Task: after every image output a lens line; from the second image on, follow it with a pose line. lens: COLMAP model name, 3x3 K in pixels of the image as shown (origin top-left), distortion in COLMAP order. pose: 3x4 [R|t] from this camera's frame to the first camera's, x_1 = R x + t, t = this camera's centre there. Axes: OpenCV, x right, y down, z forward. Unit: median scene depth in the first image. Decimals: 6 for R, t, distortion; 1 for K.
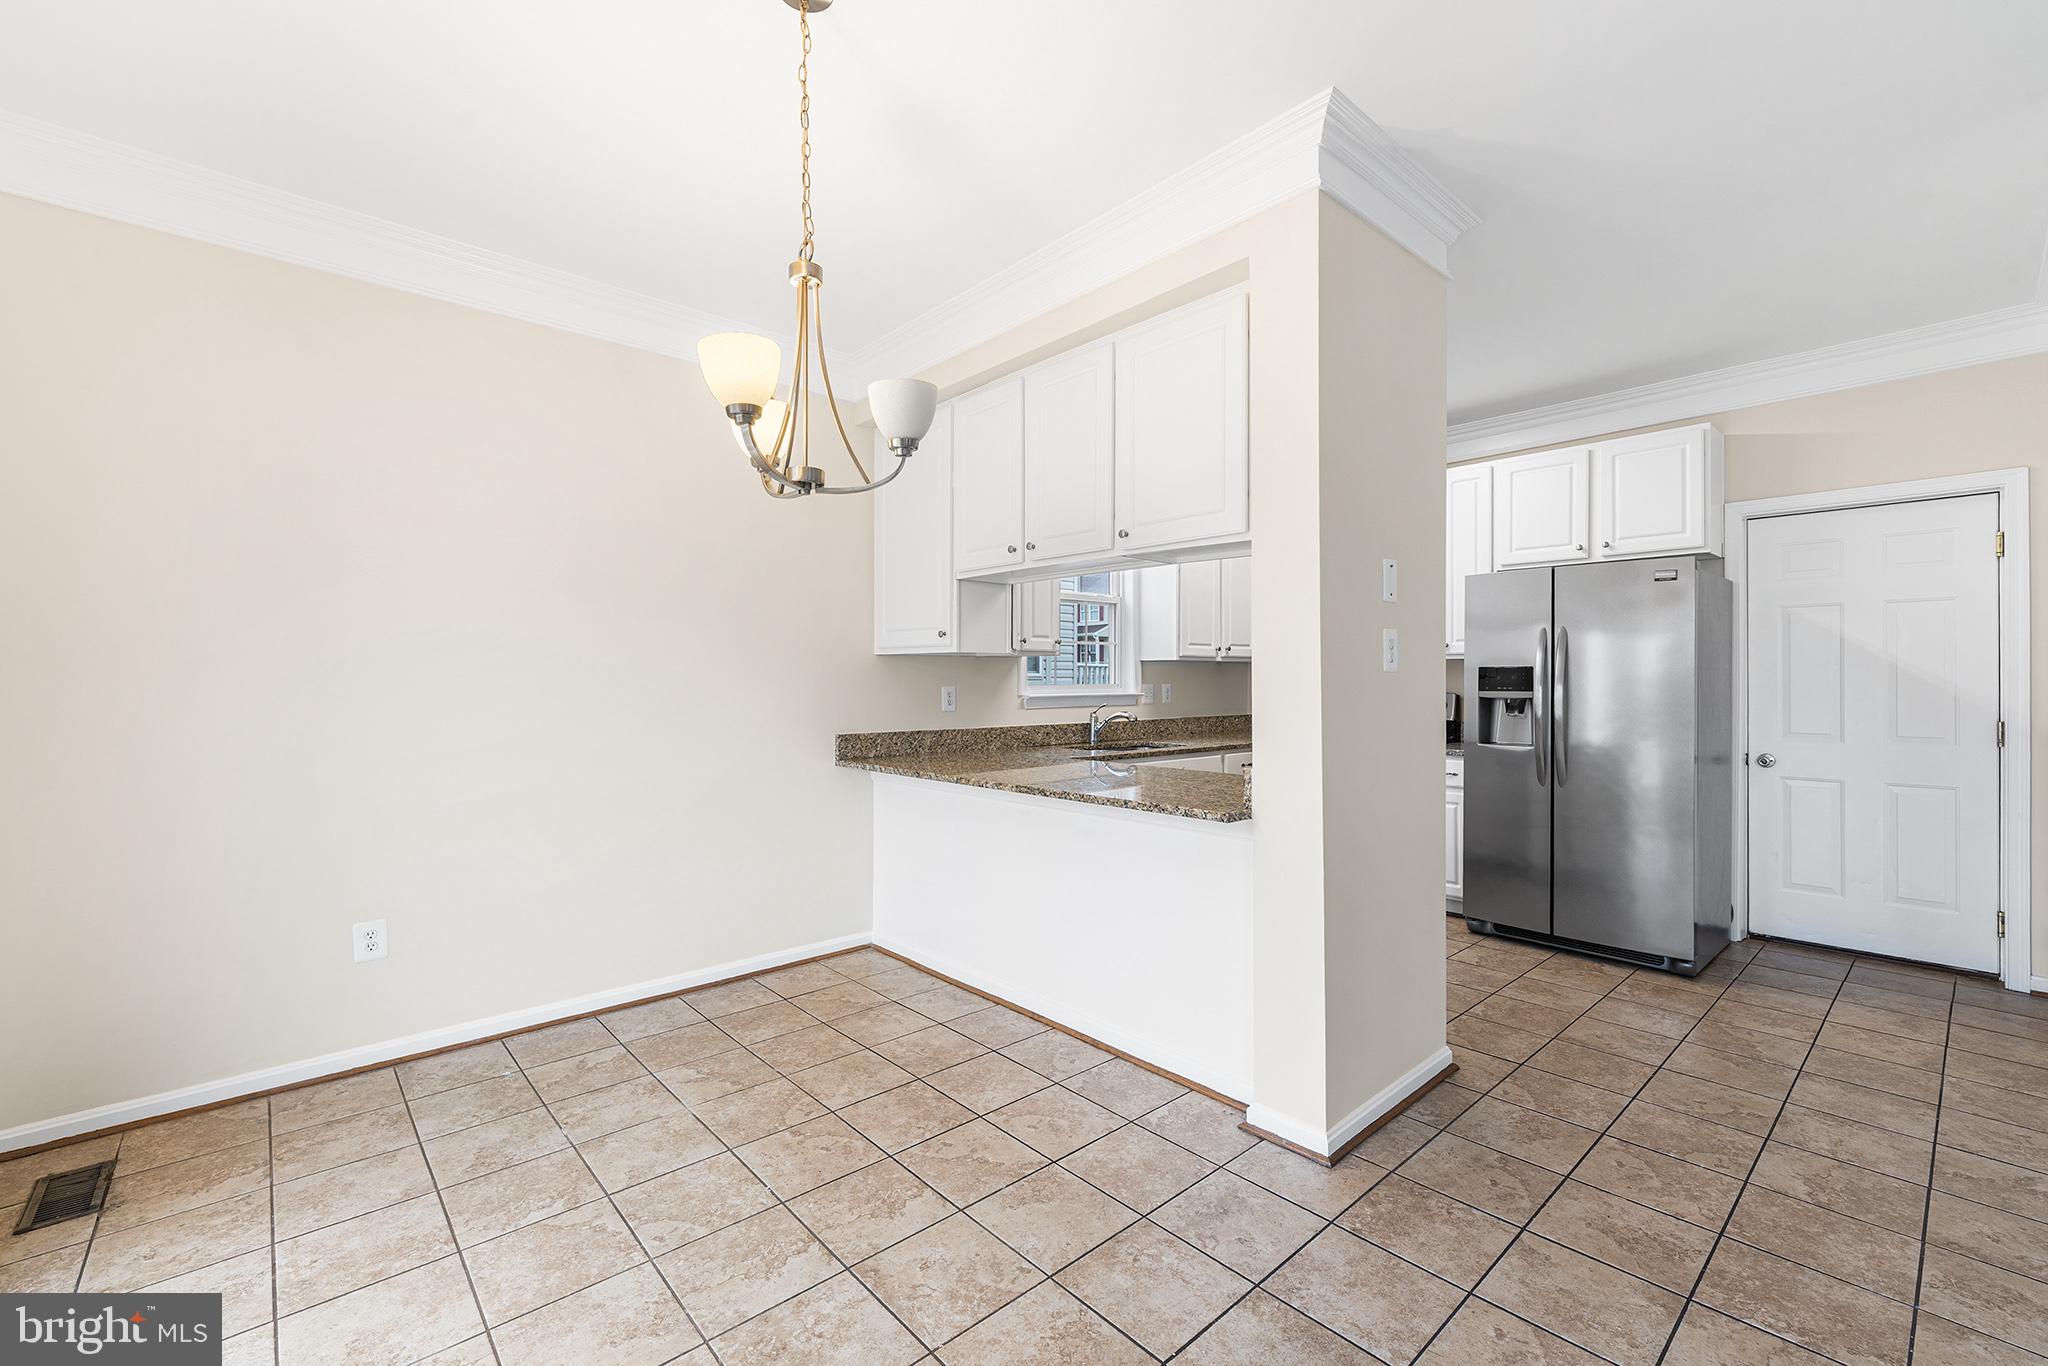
lens RADIAL K [[851.6, 0, 1017.7], [0, 851.6, 677.7], [0, 0, 1]] dist [0.000355, -0.000140]
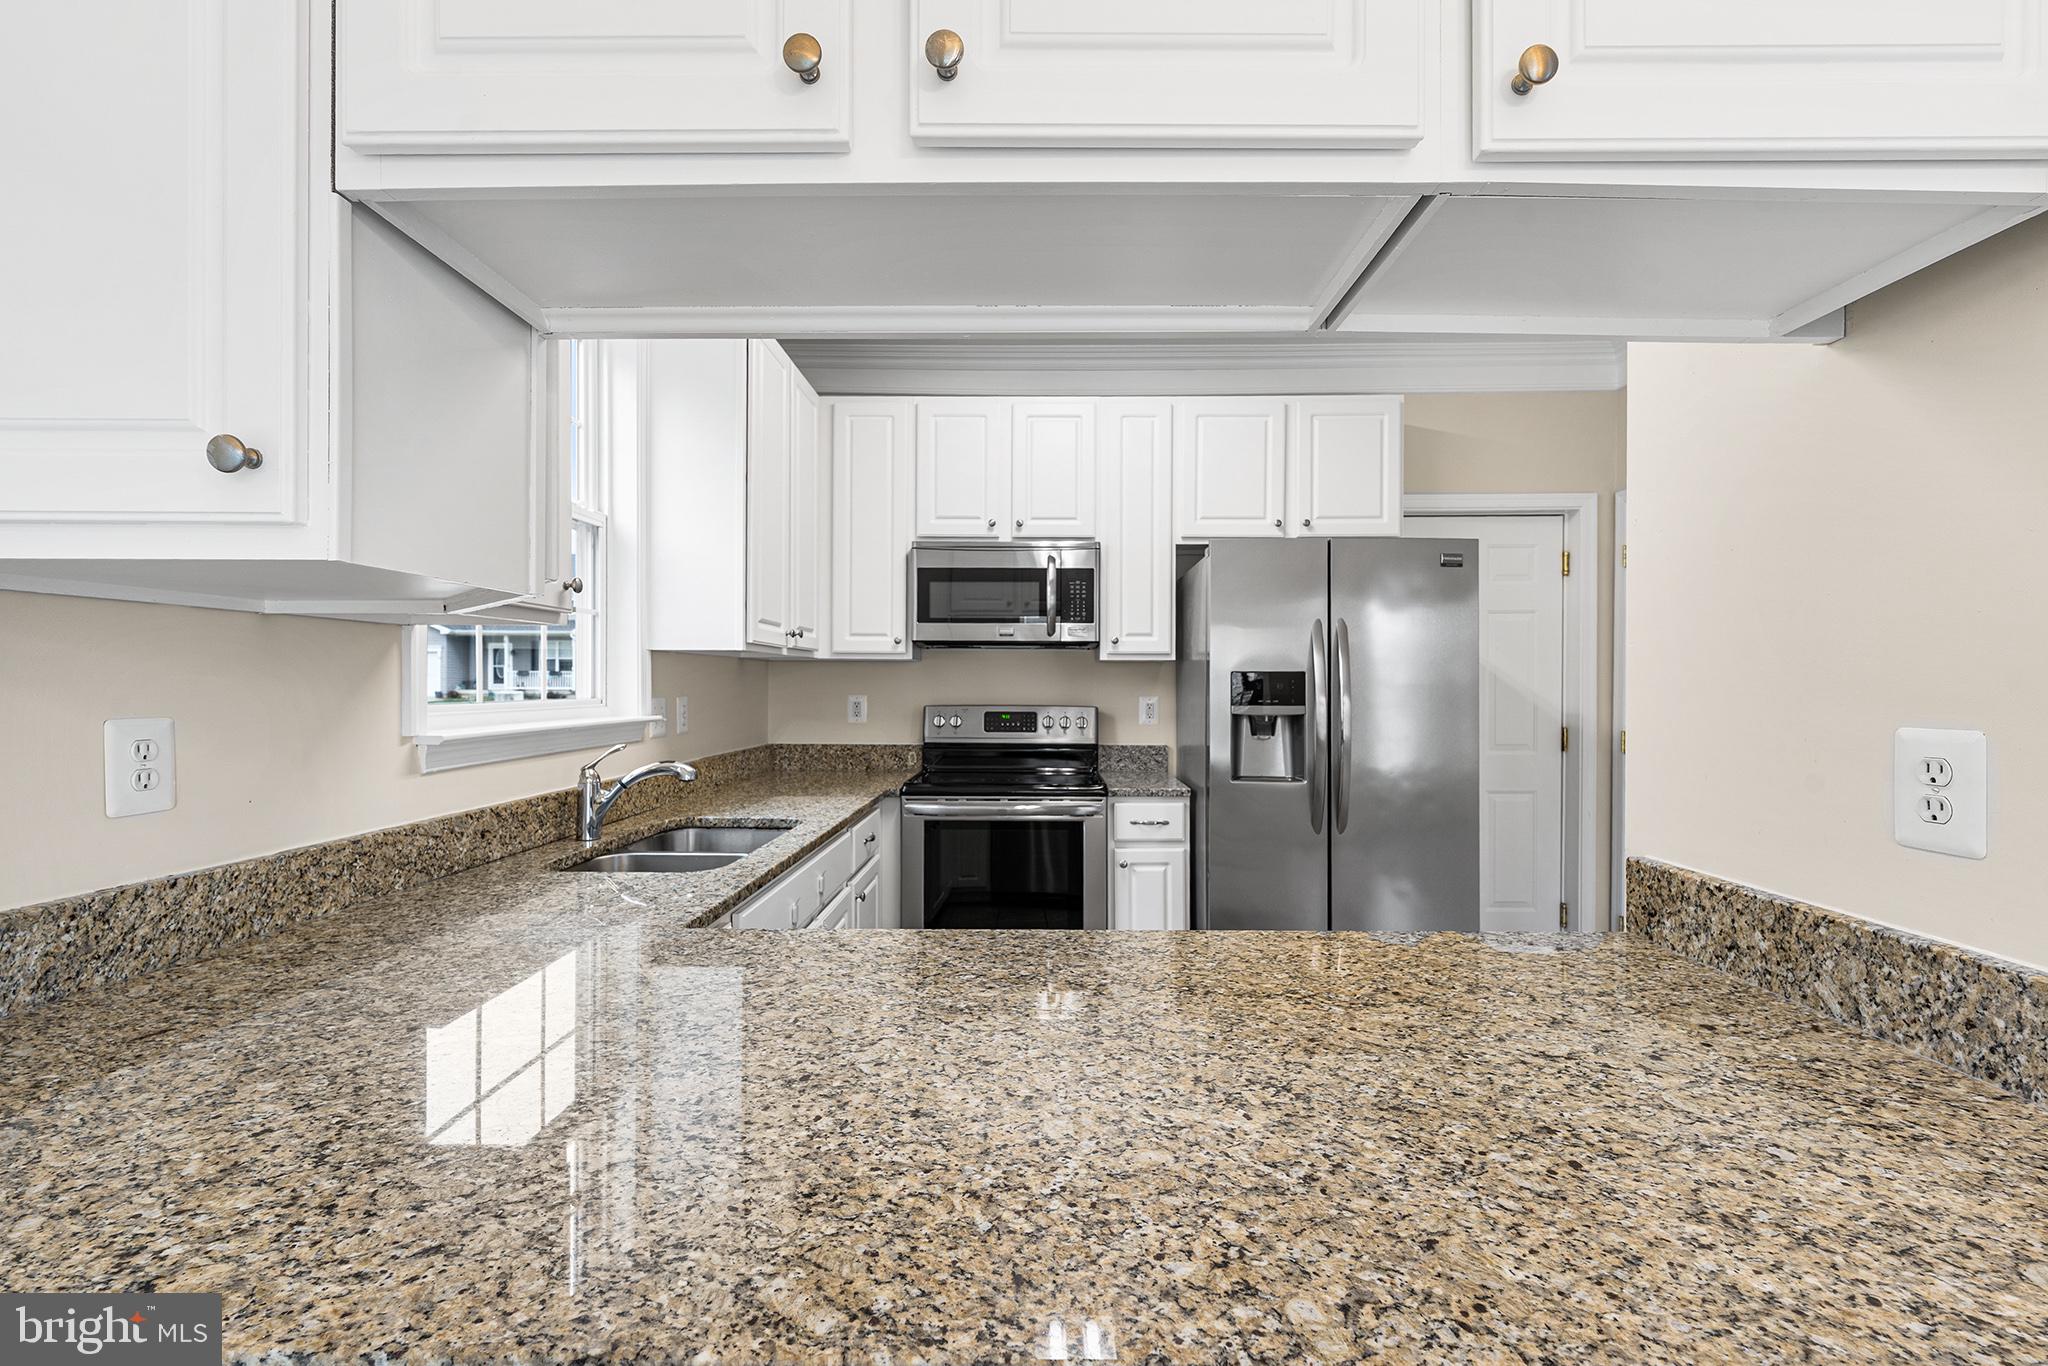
lens RADIAL K [[862.0, 0, 1024.0], [0, 862.0, 683.0], [0, 0, 1]] dist [-0.000142, -0.000079]
pose [[0.674195, 0.003205, 0.738547, -0.109973], [-0.003303, 0.999994, -0.001324, -0.001337], [-0.738546, -0.001547, 0.674201, 0.729335]]
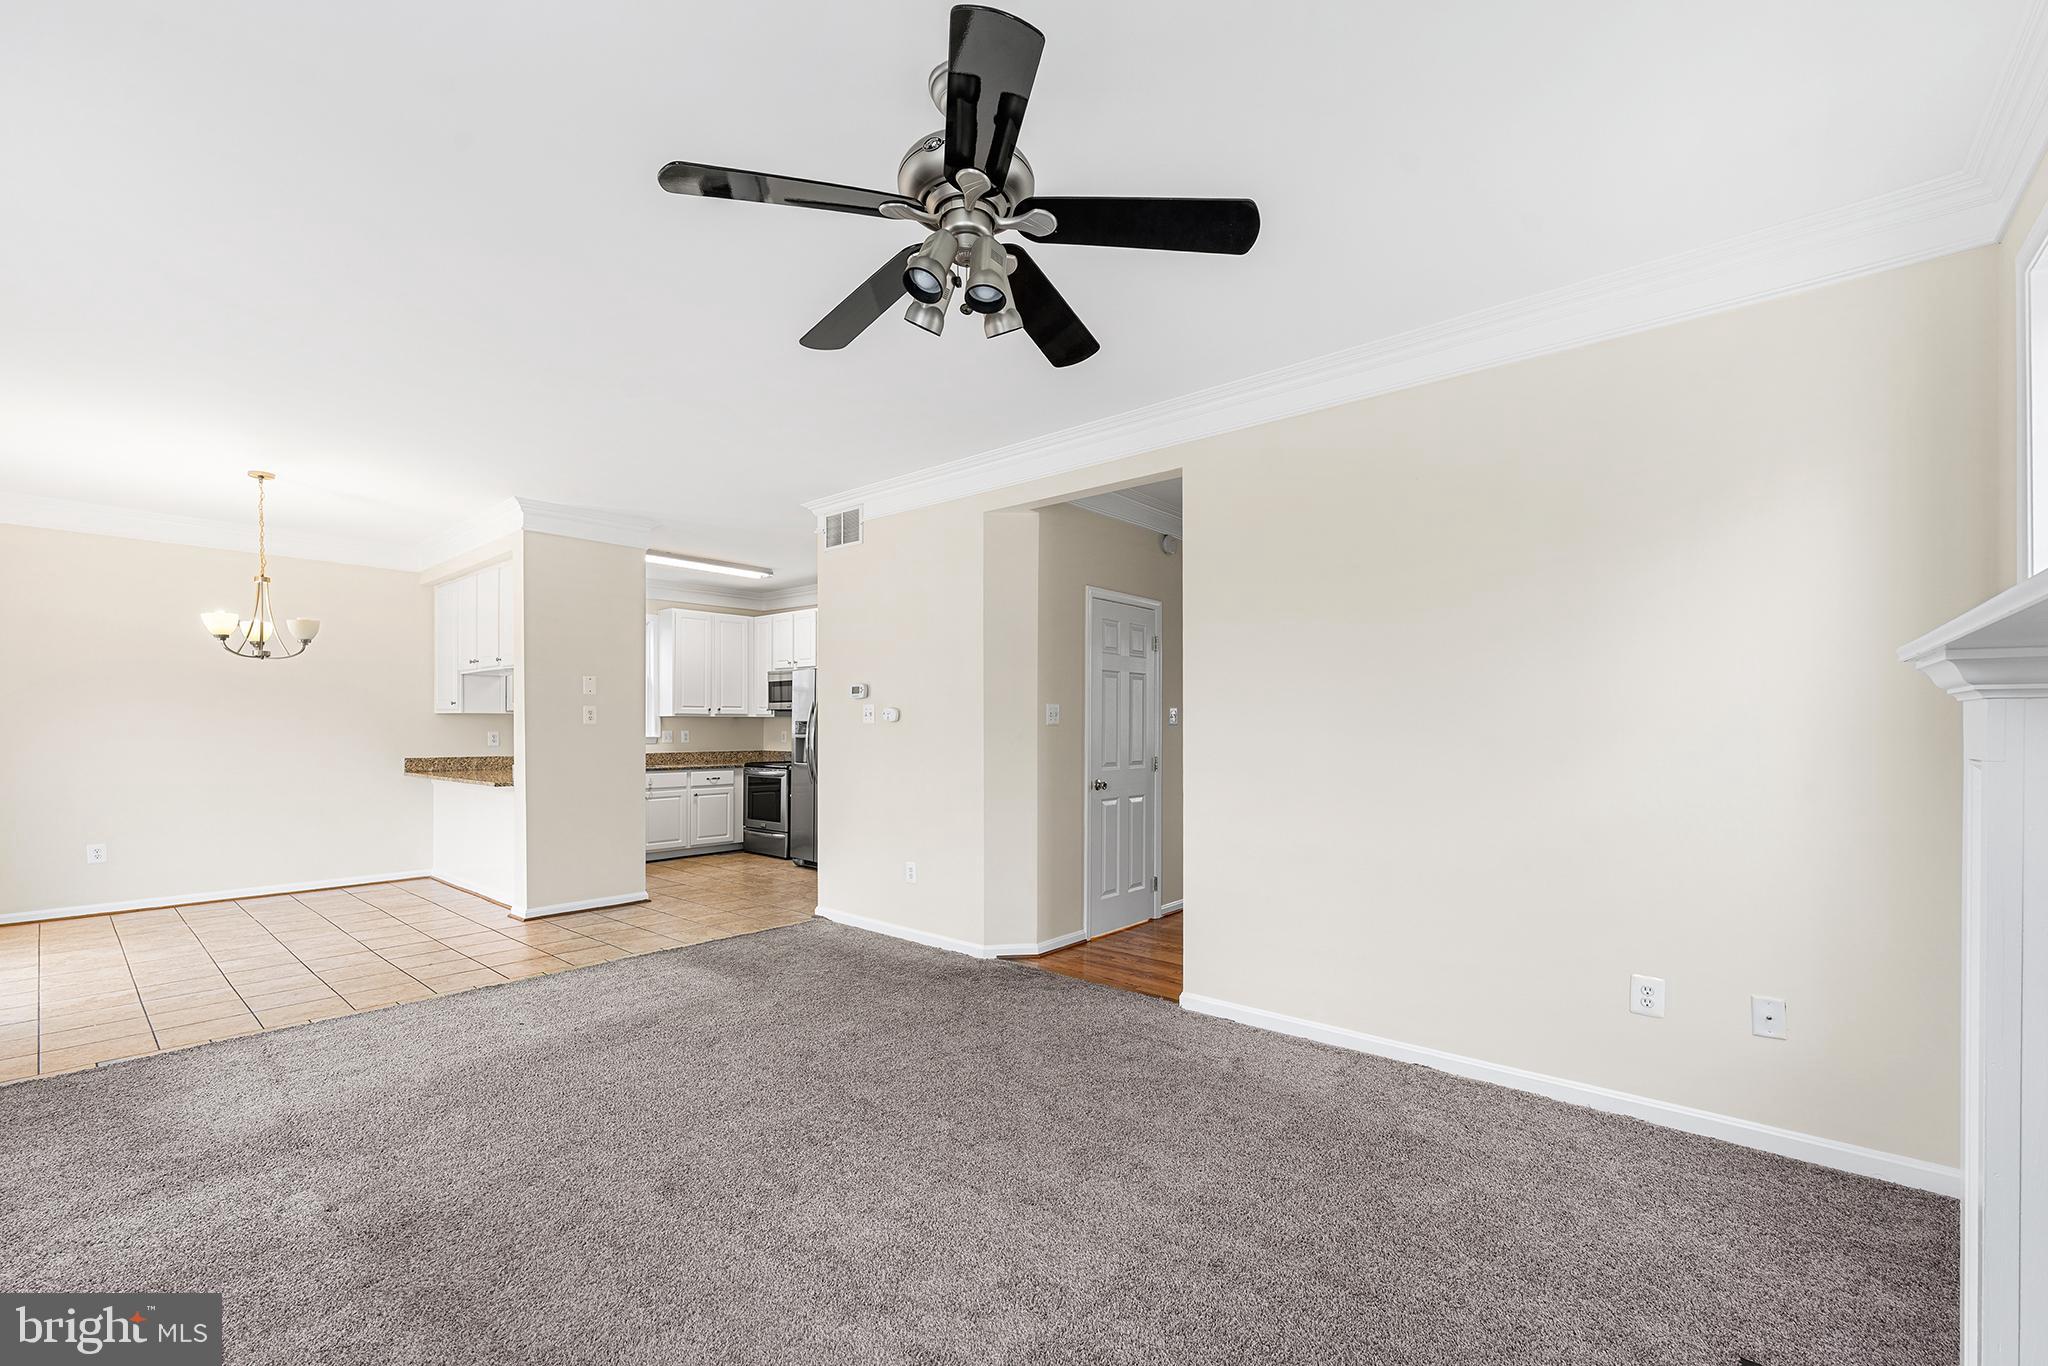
lens RADIAL K [[839.4, 0, 1041.6], [0, 839.4, 726.2], [0, 0, 1]] dist [-0.011787, -0.000273]
pose [[0.987688, 0.002663, 0.156413, 0.881679], [-0.002601, 0.999996, -0.000601, -0.002549], [-0.156414, 0.000187, 0.987692, -0.991034]]
